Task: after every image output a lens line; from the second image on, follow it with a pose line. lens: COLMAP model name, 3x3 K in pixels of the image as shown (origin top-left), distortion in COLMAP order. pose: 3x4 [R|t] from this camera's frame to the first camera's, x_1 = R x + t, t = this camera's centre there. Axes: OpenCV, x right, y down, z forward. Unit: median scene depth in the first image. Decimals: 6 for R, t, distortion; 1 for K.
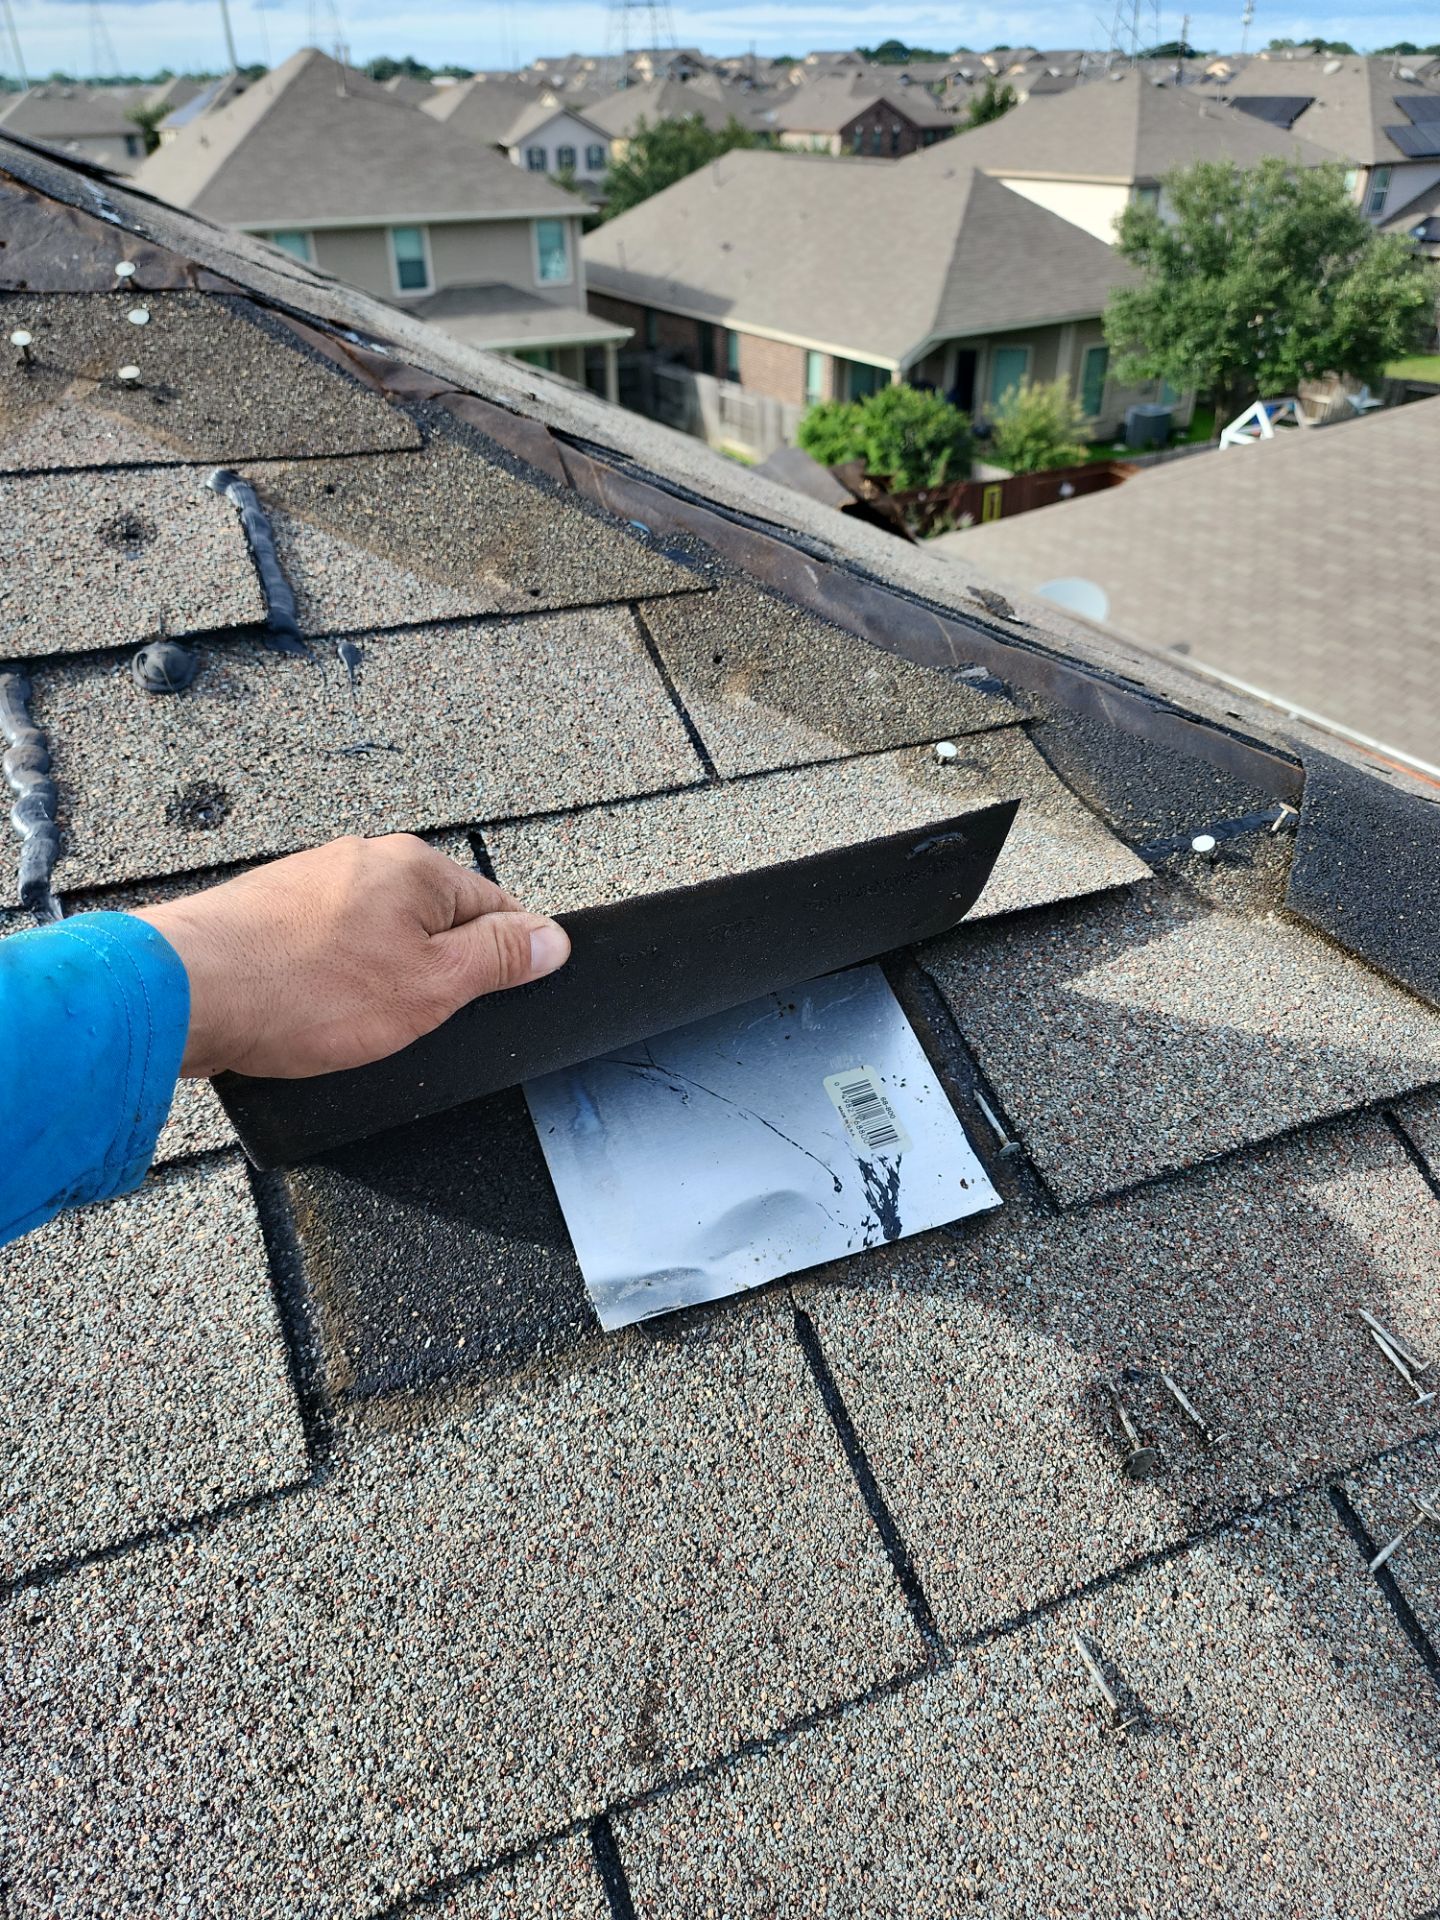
lens RADIAL K [[1268.2, 0, 705.1], [0, 1268.2, 953.3], [0, 0, 1]] dist [0.047374, -0.038166]
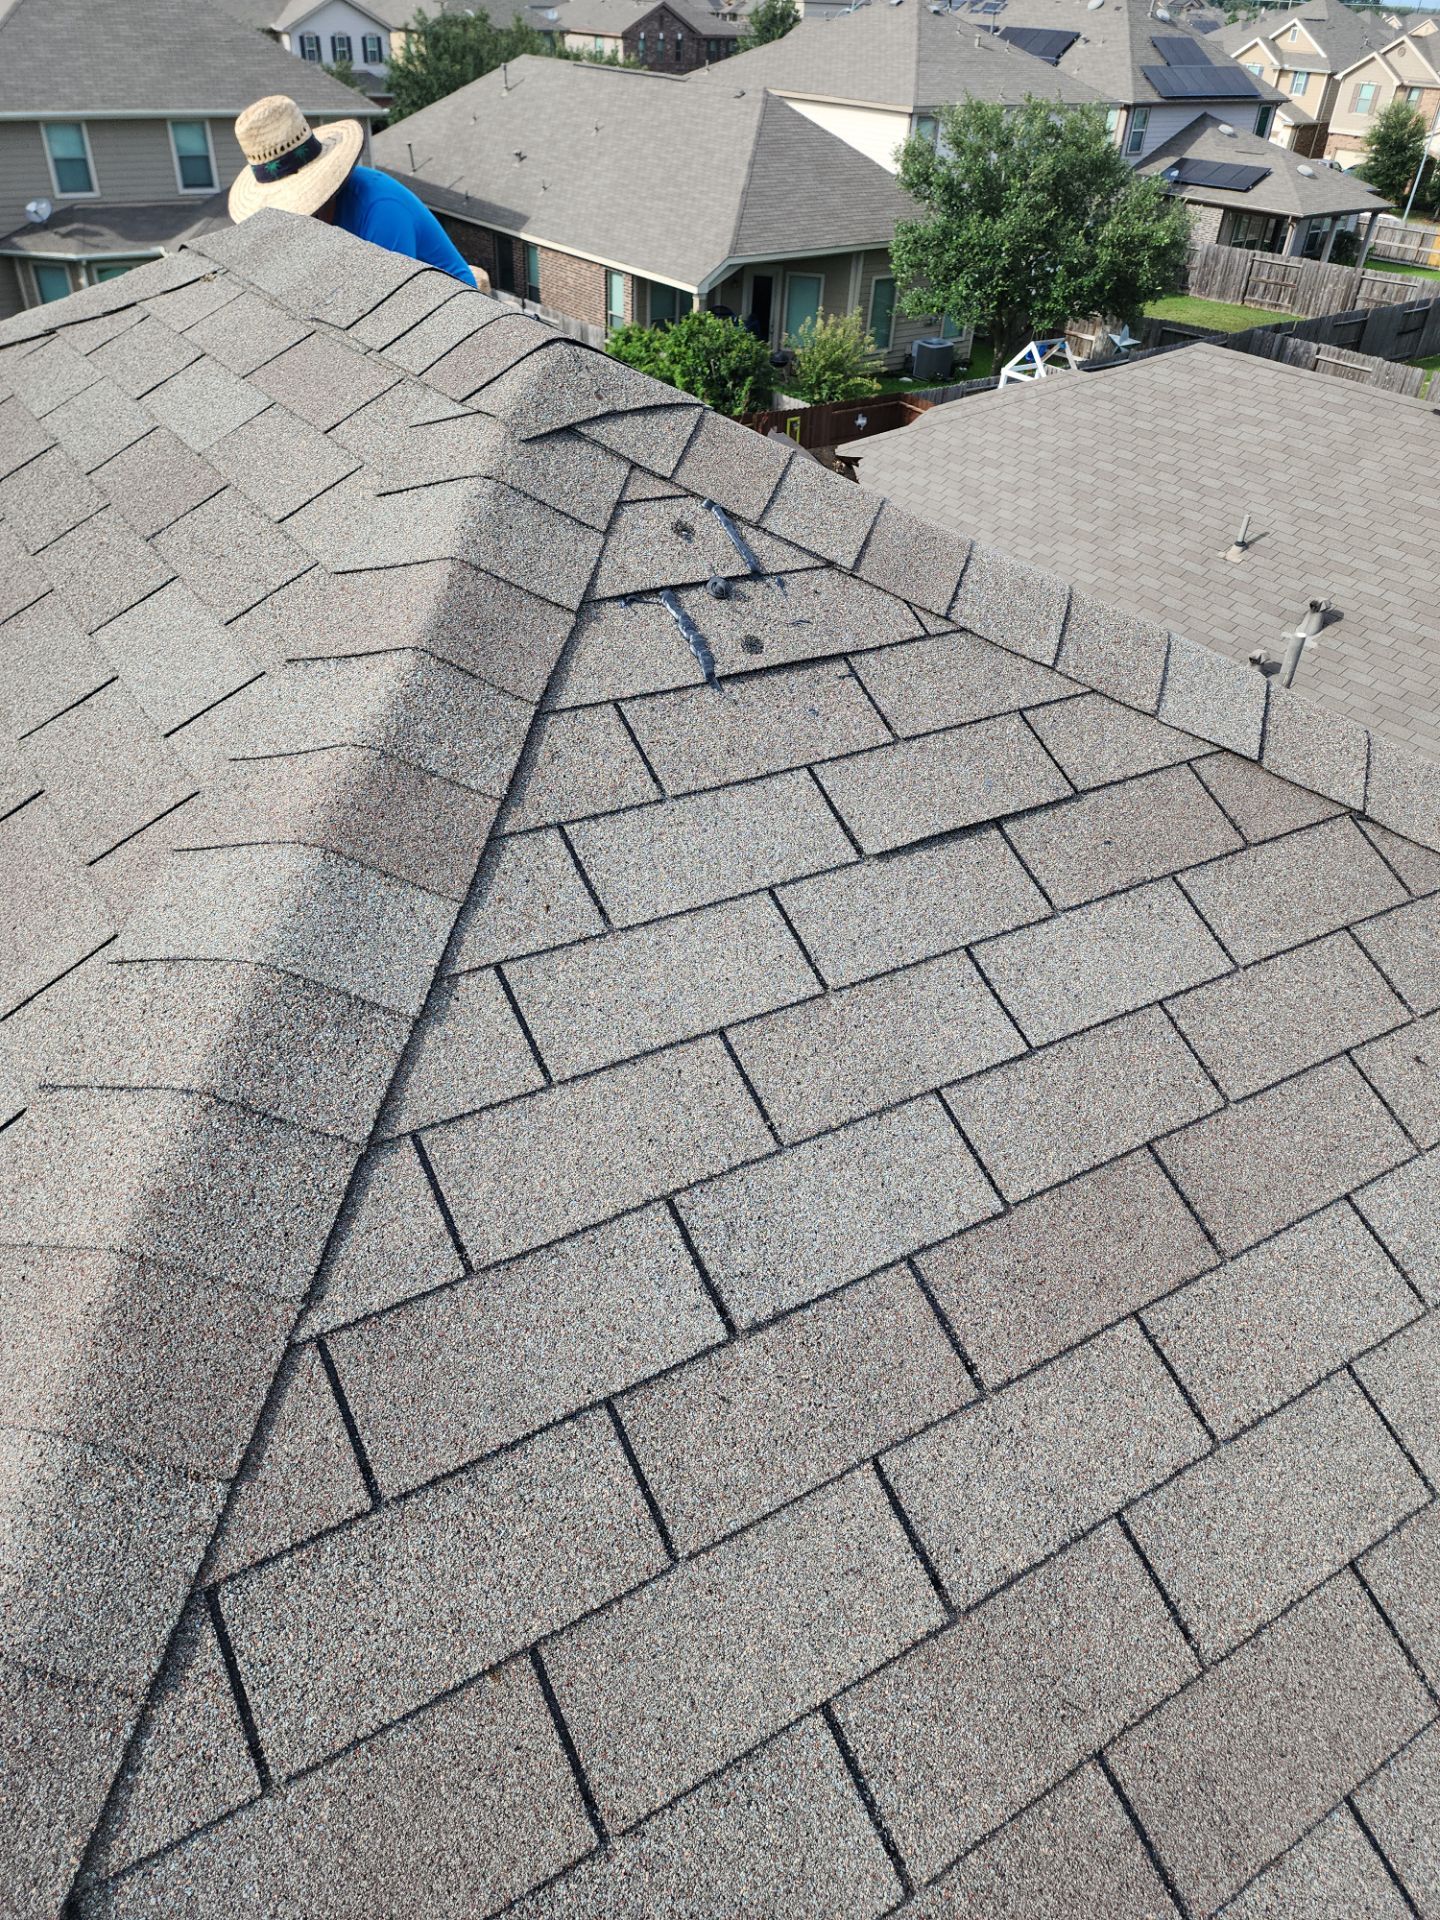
lens RADIAL K [[1322.6, 0, 661.0], [0, 1322.6, 988.0], [0, 0, 1]] dist [0.067752, -0.051760]
pose [[0.988860, -0.039108, 0.143619, -0.077865], [0.029333, 0.997147, 0.069559, 0.029954], [-0.145930, -0.064571, 0.987185, -0.129736]]
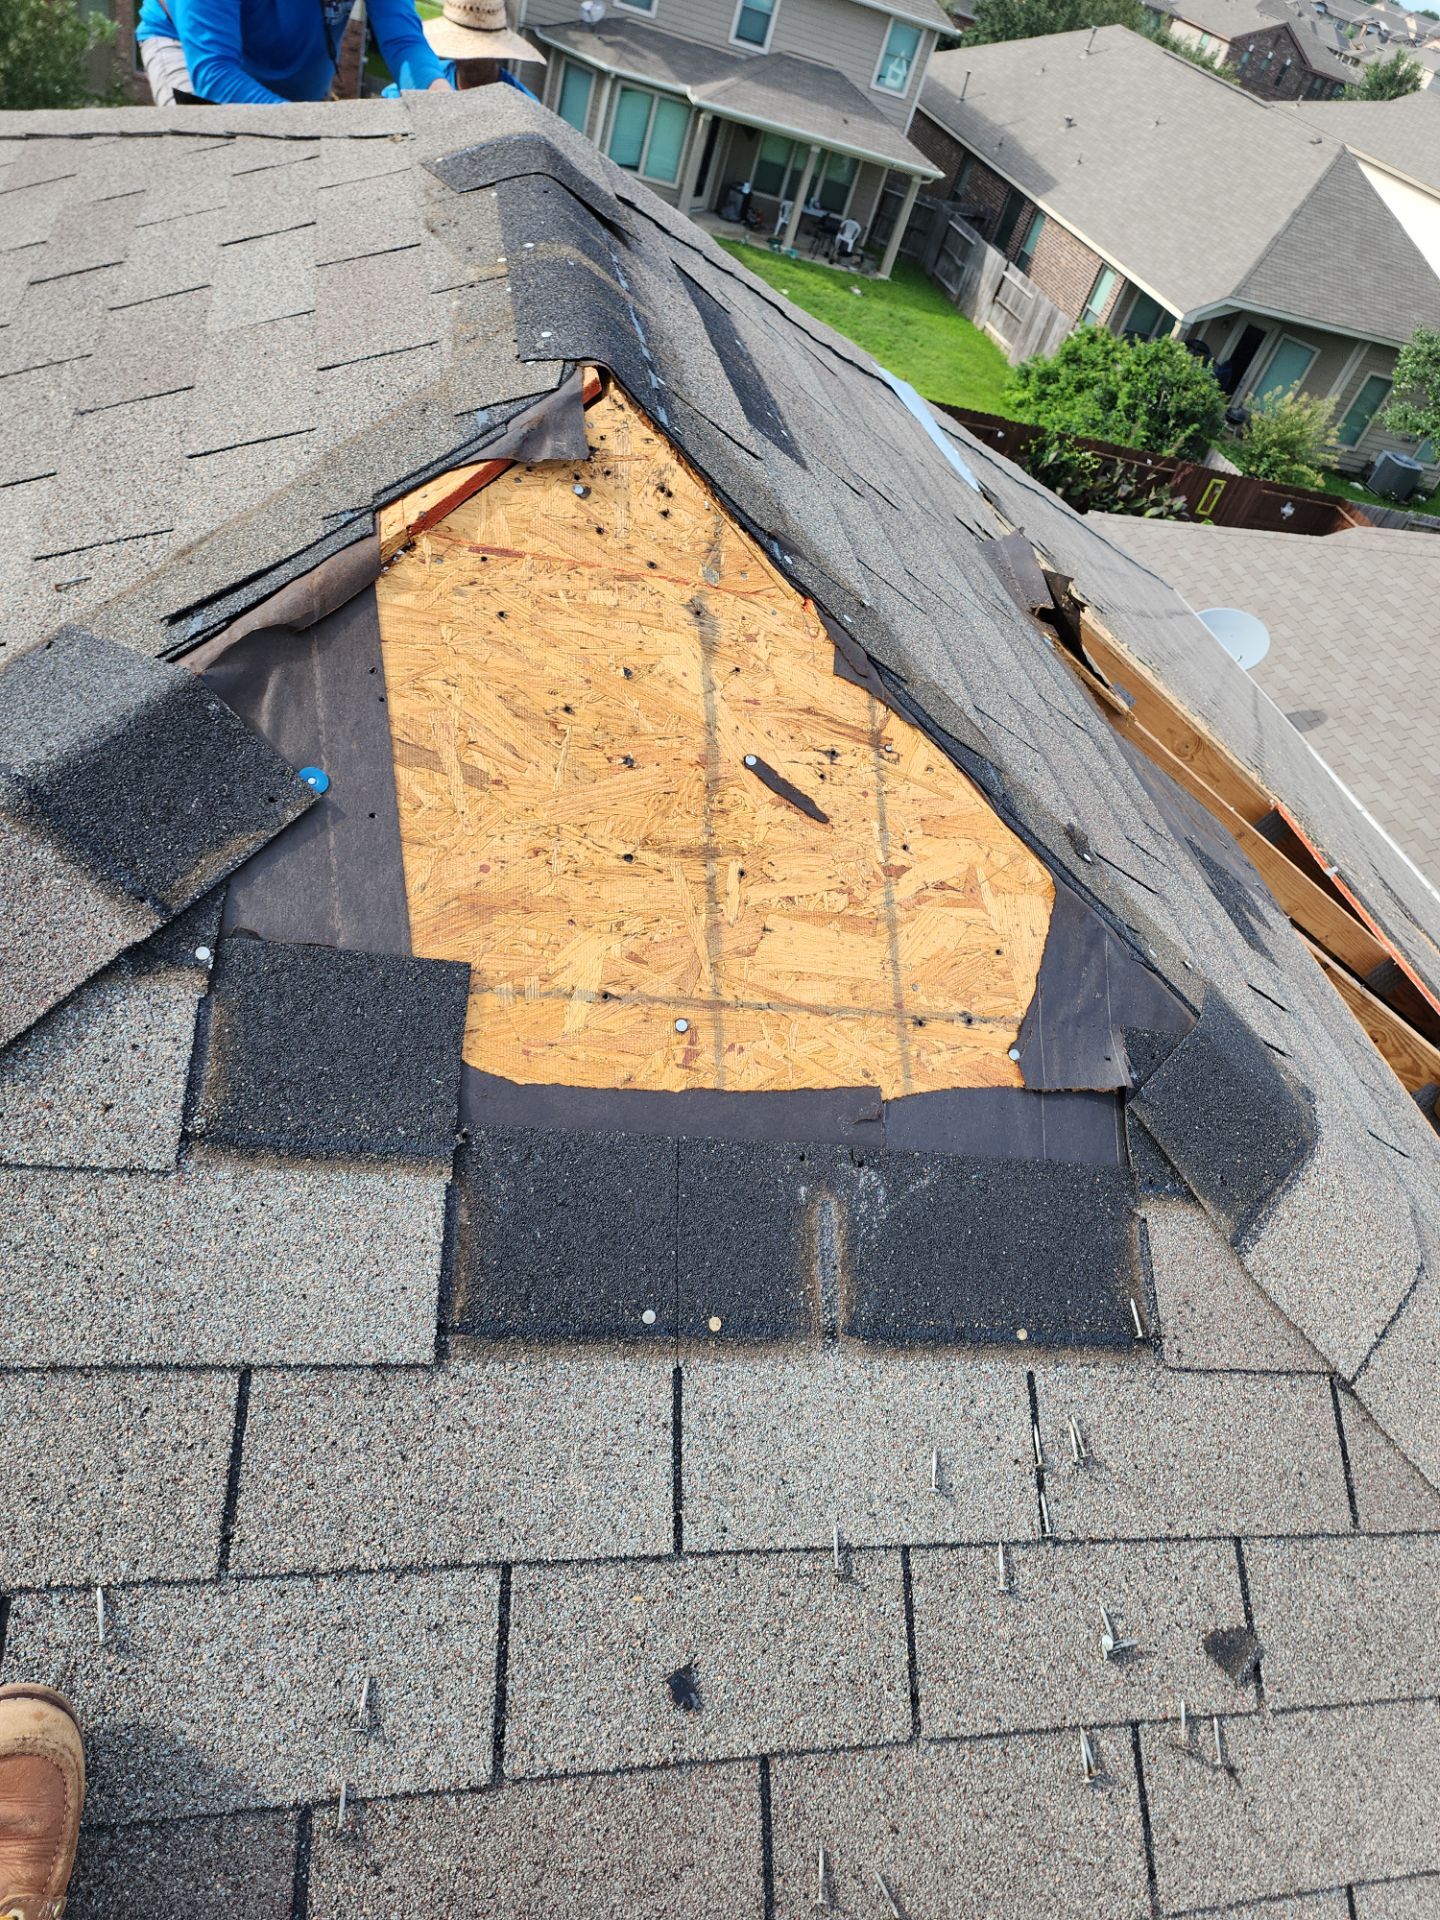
lens RADIAL K [[1290.8, 0, 730.8], [0, 1290.8, 953.3], [0, 0, 1]] dist [0.060354, -0.060792]
pose [[0.927545, 0.372817, 0.025856, -0.019483], [-0.372975, 0.919151, 0.126694, -0.021570], [0.023468, -0.127158, 0.991605, -0.073265]]
